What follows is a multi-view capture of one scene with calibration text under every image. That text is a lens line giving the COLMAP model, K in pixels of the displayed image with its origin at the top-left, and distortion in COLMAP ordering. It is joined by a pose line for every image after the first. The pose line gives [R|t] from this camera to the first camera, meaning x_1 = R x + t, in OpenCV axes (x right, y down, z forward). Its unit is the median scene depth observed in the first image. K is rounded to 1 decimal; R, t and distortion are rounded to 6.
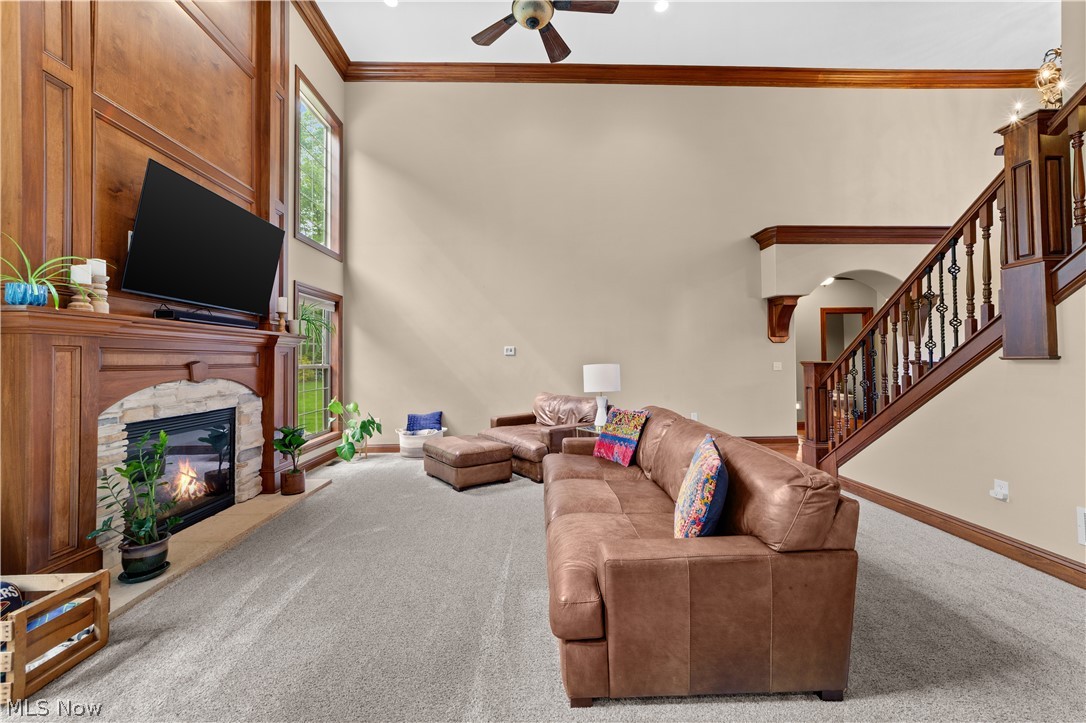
lens RADIAL K [[417.2, 0, 539.5], [0, 417.2, 354.3], [0, 0, 1]] dist [-0.006802, 0.002291]
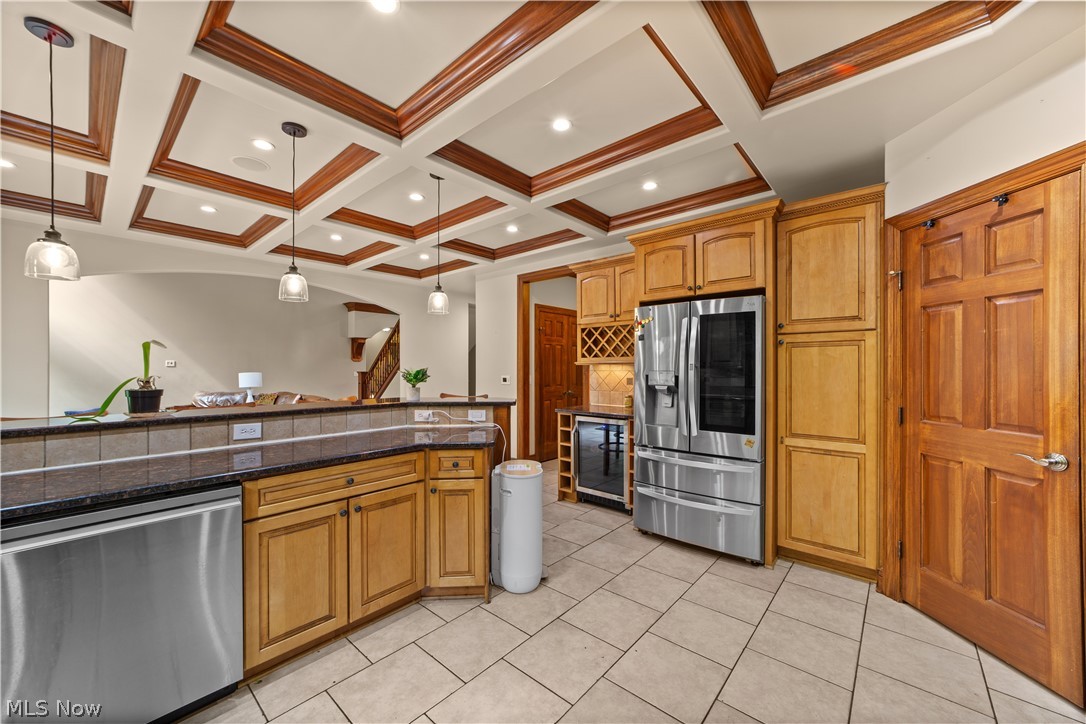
lens RADIAL K [[417.2, 0, 537.2], [0, 417.2, 366.8], [0, 0, 1]] dist [-0.006802, 0.002291]
pose [[0.683058, 0.013449, 0.730240, -0.386894], [-0.015906, 0.999867, -0.003536, -0.019693], [-0.730191, -0.009200, 0.683182, -1.405141]]
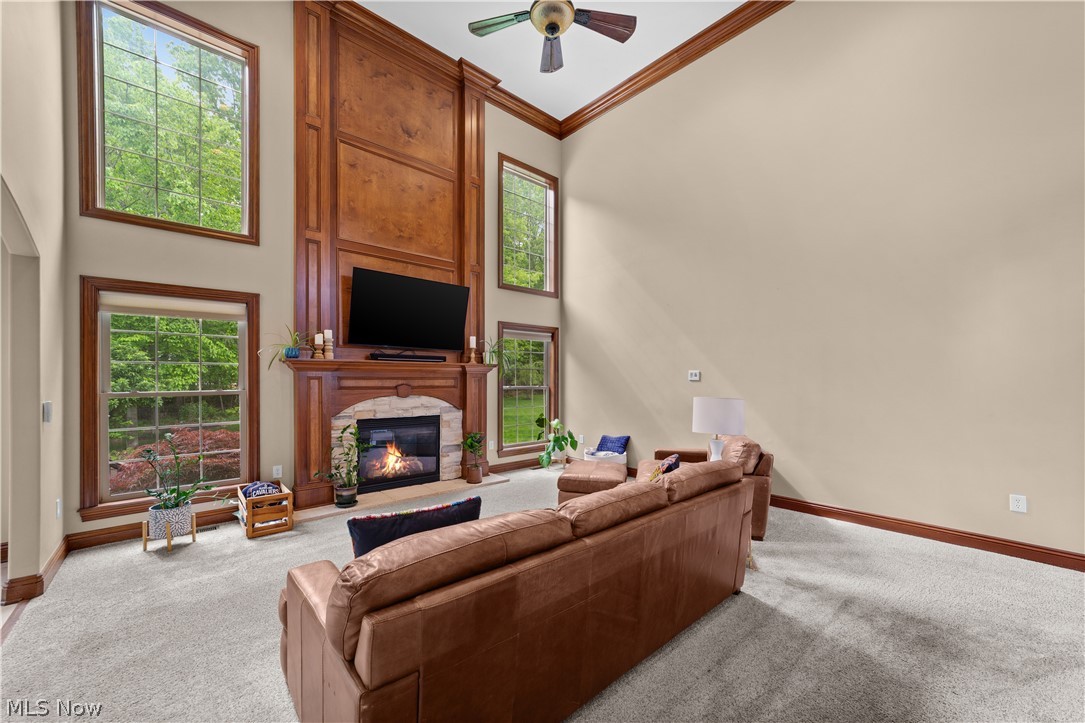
lens RADIAL K [[416.9, 0, 546.4], [0, 416.9, 383.2], [0, 0, 1]] dist [-0.006802, 0.002291]
pose [[0.648214, 0.021145, -0.761164, 0.583219], [-0.000255, 0.999620, 0.027552, -0.024572], [0.761458, -0.017665, 0.647974, 0.312877]]
